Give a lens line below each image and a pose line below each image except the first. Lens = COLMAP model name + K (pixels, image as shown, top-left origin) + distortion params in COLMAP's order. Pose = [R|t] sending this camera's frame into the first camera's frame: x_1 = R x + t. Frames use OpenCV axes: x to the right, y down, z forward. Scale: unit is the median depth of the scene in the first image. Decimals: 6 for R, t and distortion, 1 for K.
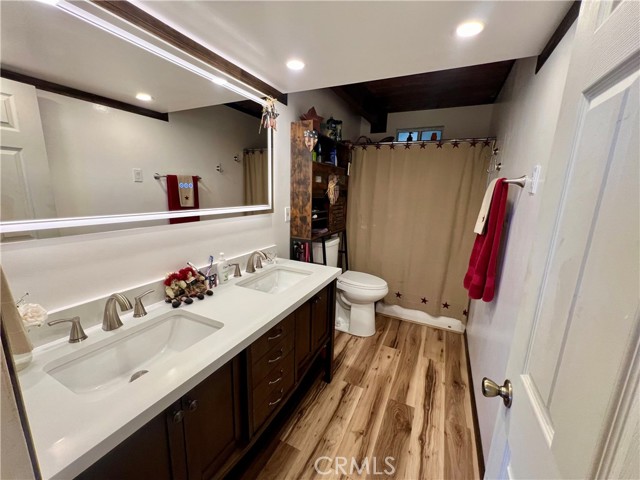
lens RADIAL K [[257.1, 0, 319.4], [0, 257.1, 241.3], [0, 0, 1]] dist [-0.000112, 0.000427]
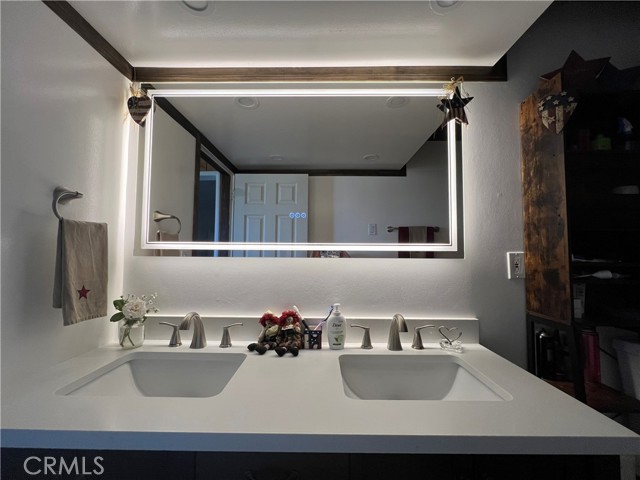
lens RADIAL K [[257.1, 0, 319.4], [0, 257.1, 241.3], [0, 0, 1]] dist [-0.000112, 0.000427]
pose [[0.433037, -0.070084, -0.898647, 0.183481], [-0.172359, 0.972138, -0.158871, -0.001244], [0.884744, 0.223687, 0.408893, 0.439580]]
